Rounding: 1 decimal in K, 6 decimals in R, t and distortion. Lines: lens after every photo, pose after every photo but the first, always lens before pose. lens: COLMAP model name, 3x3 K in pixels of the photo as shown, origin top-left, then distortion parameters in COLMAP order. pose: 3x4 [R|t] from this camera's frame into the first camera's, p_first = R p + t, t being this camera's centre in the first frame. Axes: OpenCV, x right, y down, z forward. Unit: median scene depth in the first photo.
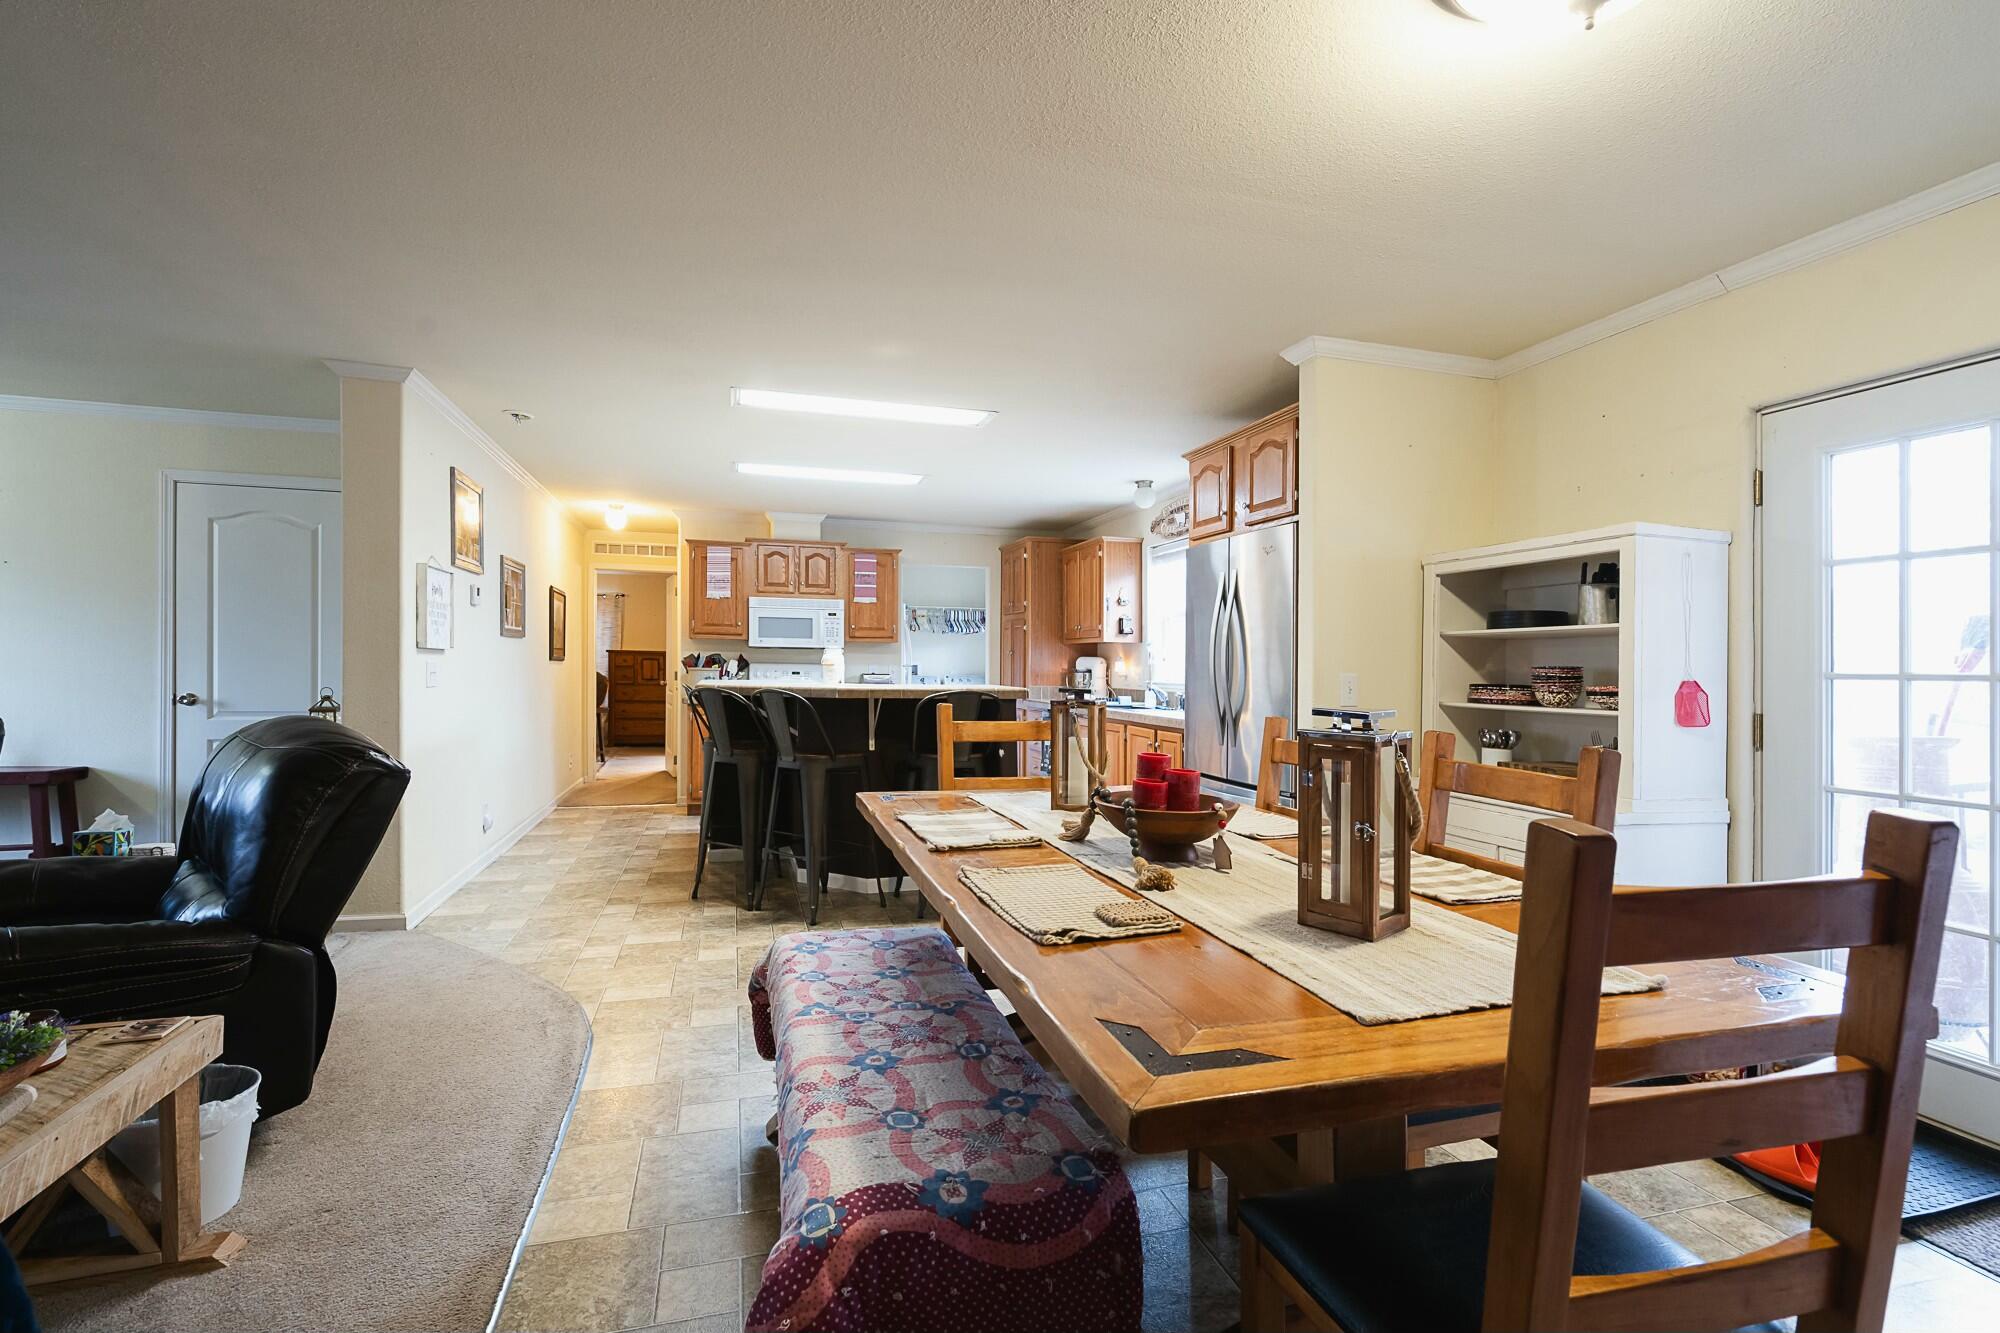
lens RADIAL K [[898.7, 0, 1019.7], [0, 898.7, 720.5], [0, 0, 1]] dist [-0.008254, 0.004603]
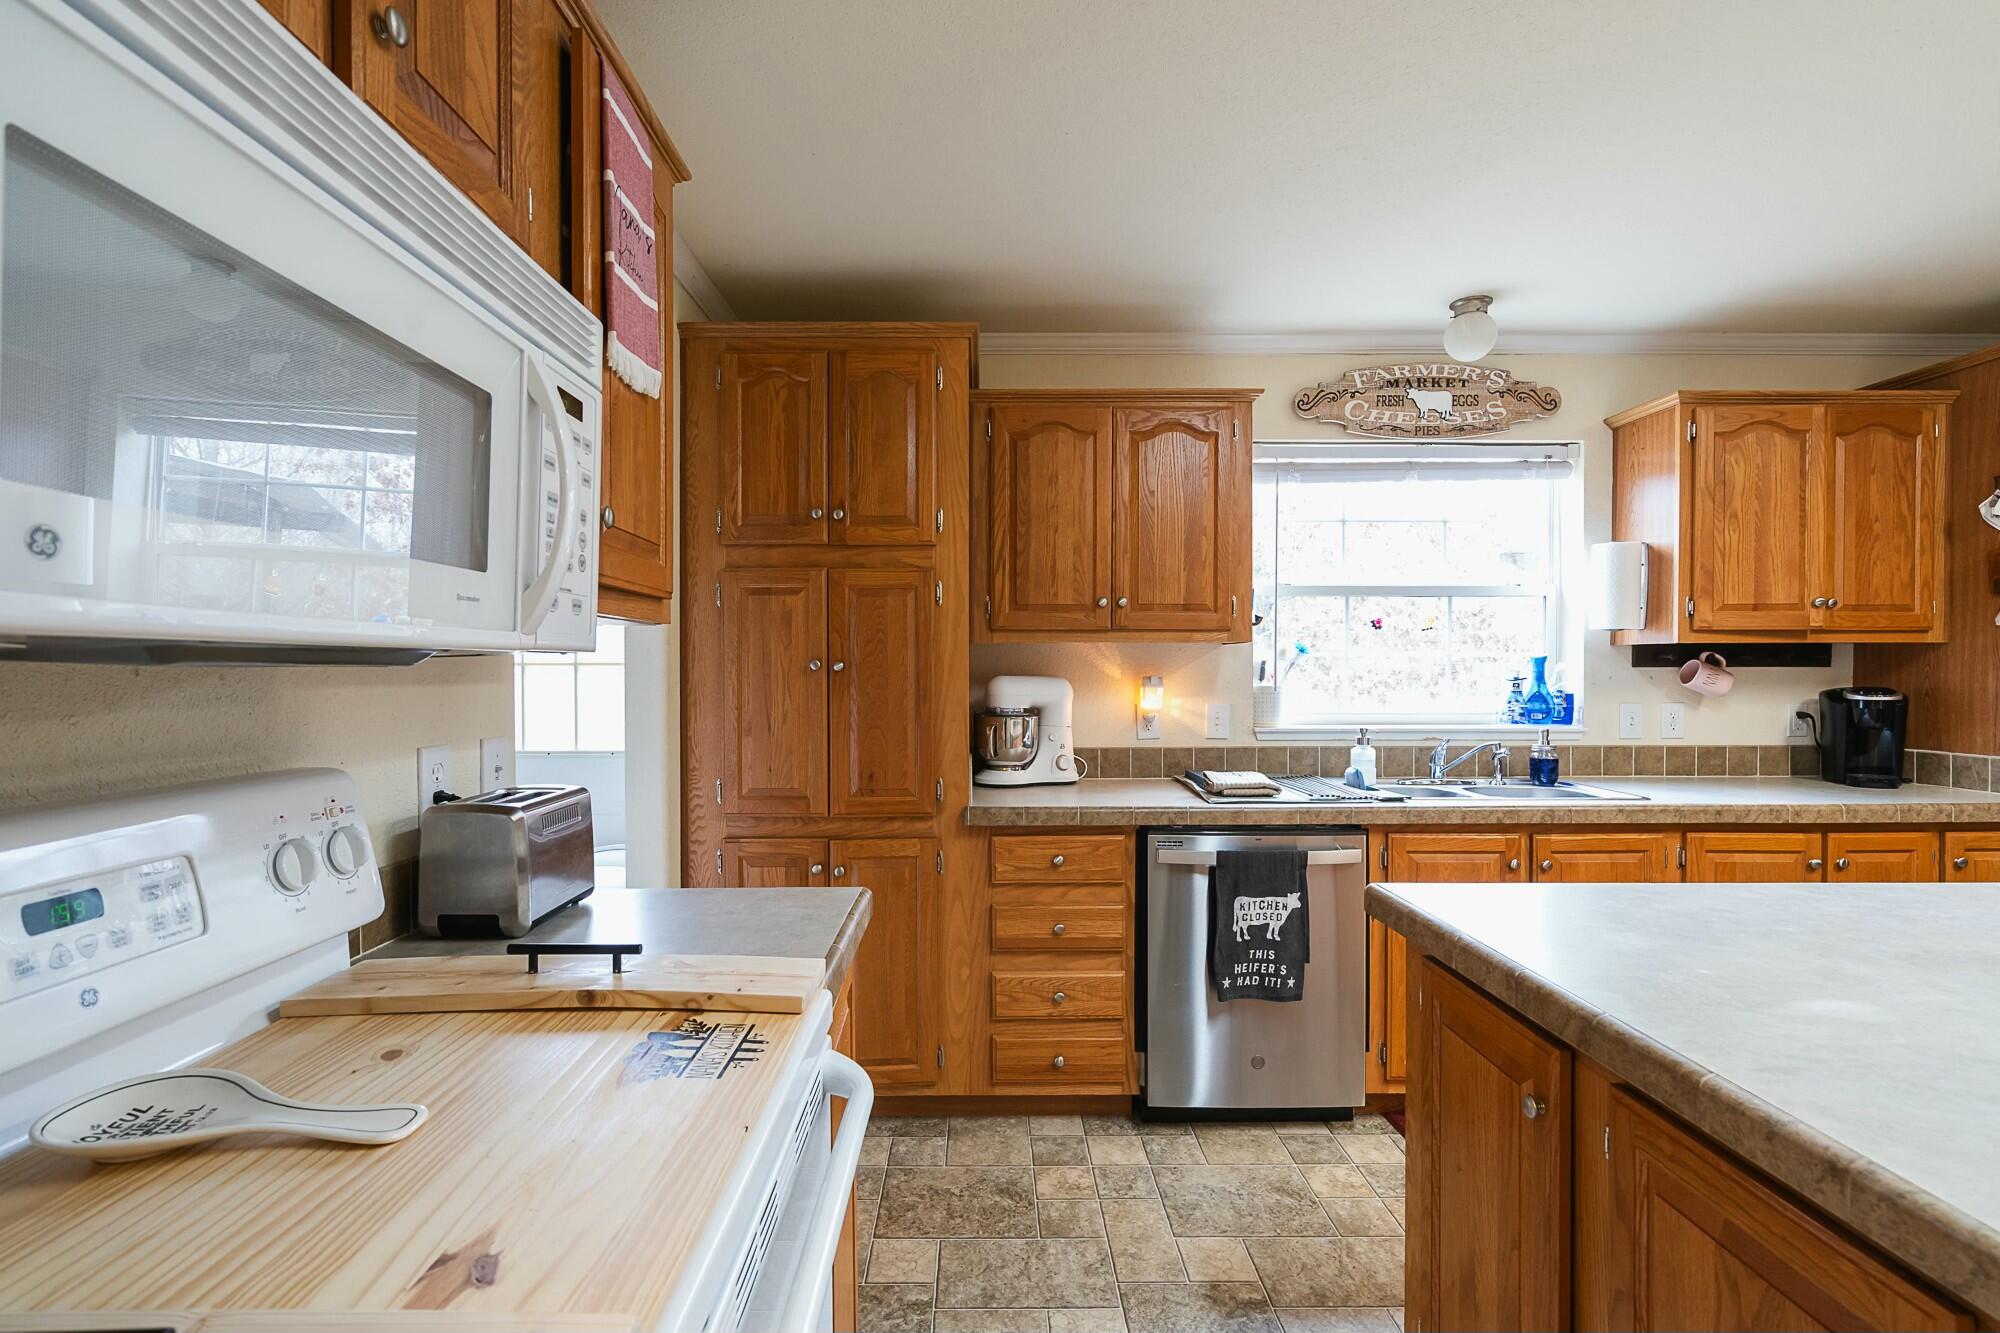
lens RADIAL K [[898.7, 0, 990.1], [0, 898.7, 709.0], [0, 0, 1]] dist [-0.008254, 0.004603]
pose [[0.304148, -0.055448, 0.951010, -0.357653], [0.064494, 0.997213, 0.037515, -0.082715], [-0.950439, 0.049924, 0.306876, 1.019274]]
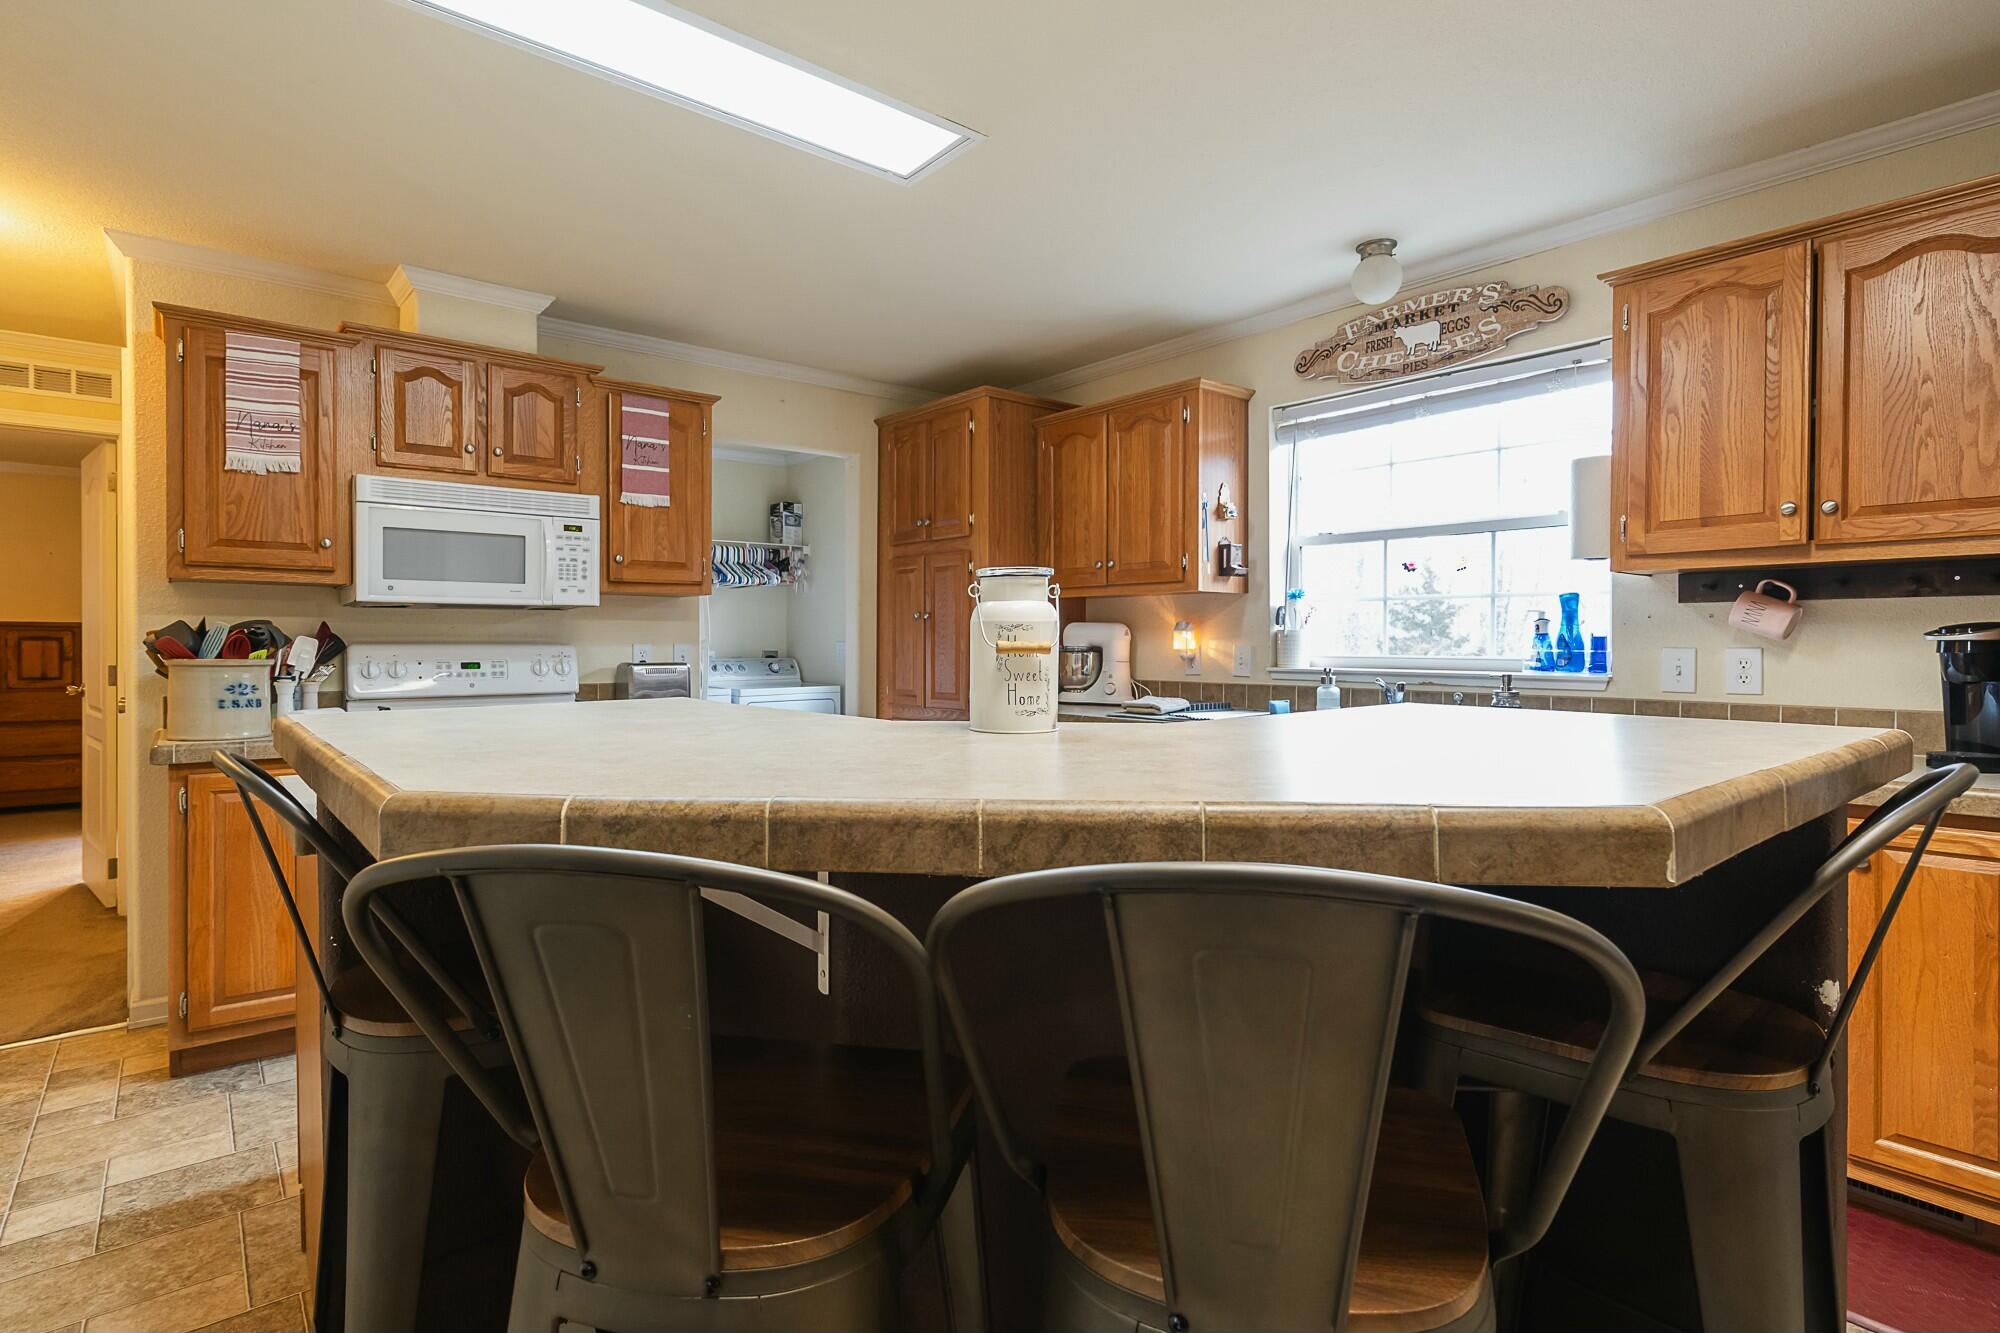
lens RADIAL K [[967.4, 0, 971.4], [0, 967.4, 679.5], [0, 0, 1]] dist [-0.006299, 0.003447]
pose [[0.929494, -0.028904, 0.367704, -0.229823], [0.035588, 0.999301, -0.011410, -0.037866], [-0.367117, 0.023691, 0.929873, 0.564252]]
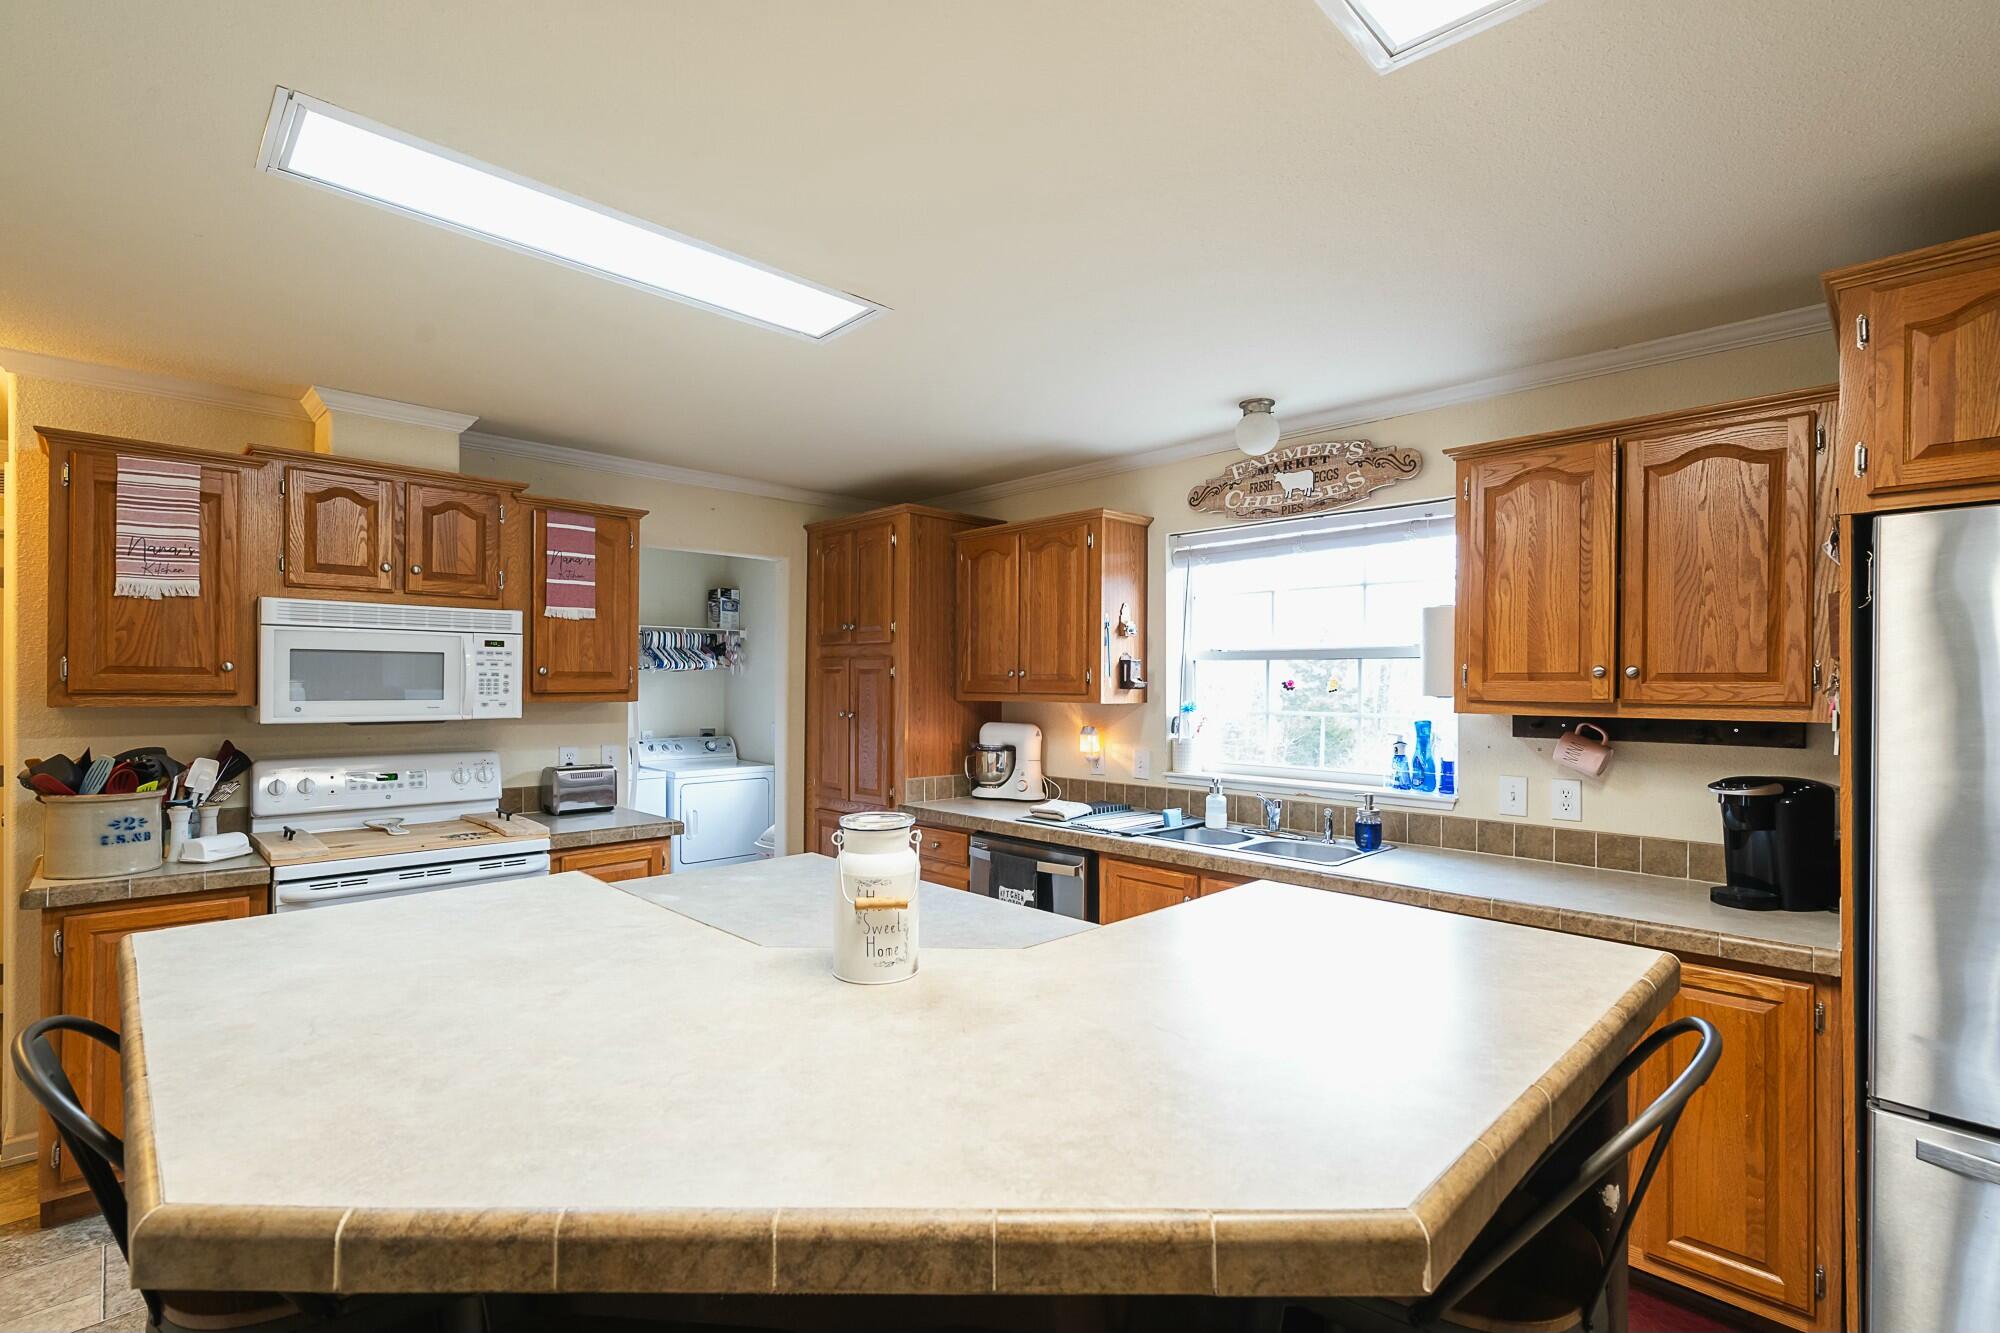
lens RADIAL K [[898.7, 0, 999.3], [0, 898.7, 713.0], [0, 0, 1]] dist [-0.008254, 0.004603]
pose [[0.891116, -0.021612, 0.453261, -0.212436], [0.033448, 0.999276, -0.018112, -0.076716], [-0.452542, 0.031301, 0.891194, 0.562646]]
